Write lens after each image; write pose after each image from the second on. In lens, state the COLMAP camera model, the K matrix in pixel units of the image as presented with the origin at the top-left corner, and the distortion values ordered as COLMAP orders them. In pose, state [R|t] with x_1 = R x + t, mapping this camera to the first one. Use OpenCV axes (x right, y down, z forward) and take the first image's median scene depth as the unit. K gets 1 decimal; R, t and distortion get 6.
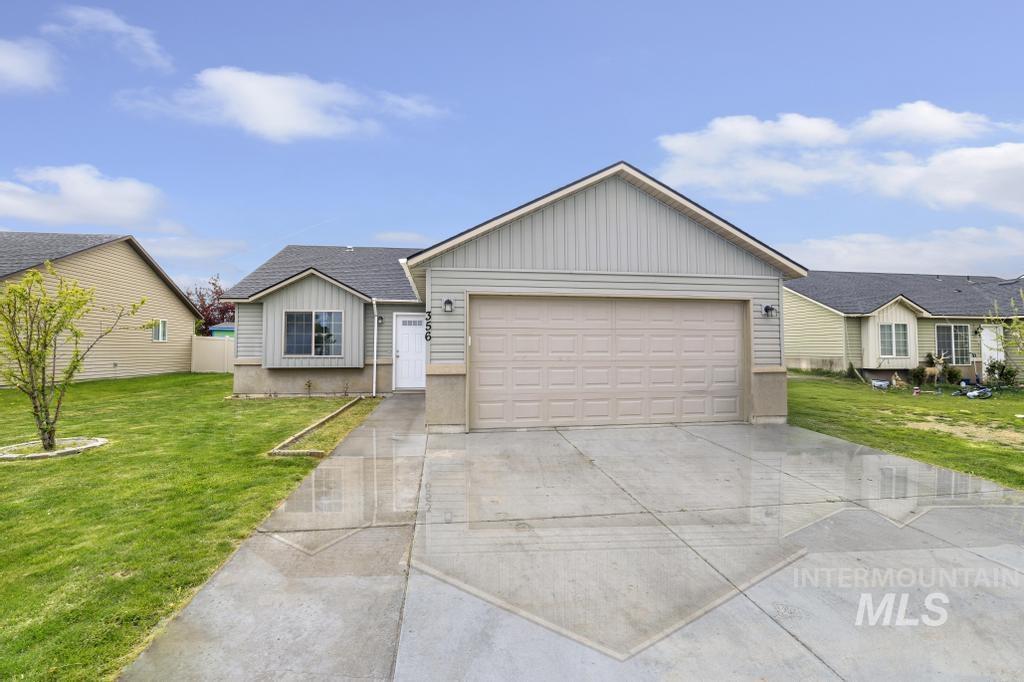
lens RADIAL K [[435.7, 0, 502.9], [0, 435.7, 337.1], [0, 0, 1]] dist [-0.001791, -0.000155]
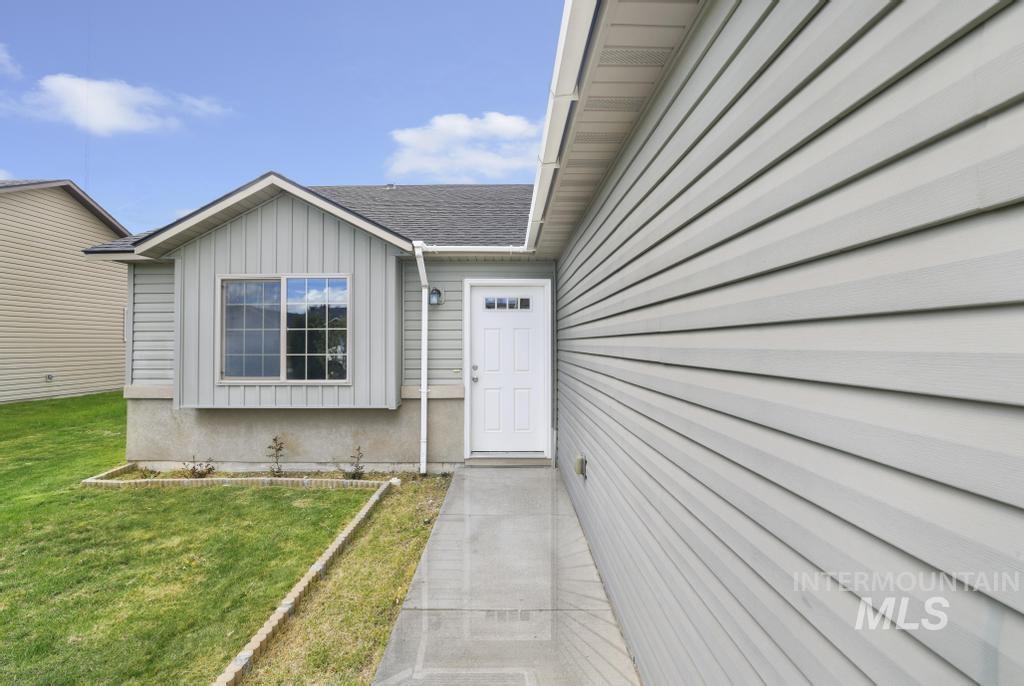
lens RADIAL K [[435.7, 0, 515.6], [0, 435.7, 343.9], [0, 0, 1]] dist [-0.001791, -0.000155]
pose [[0.992282, -0.002724, -0.123971, -0.147892], [0.007119, 0.999361, 0.035020, -0.006665], [0.123796, -0.035632, 0.991668, 0.577005]]
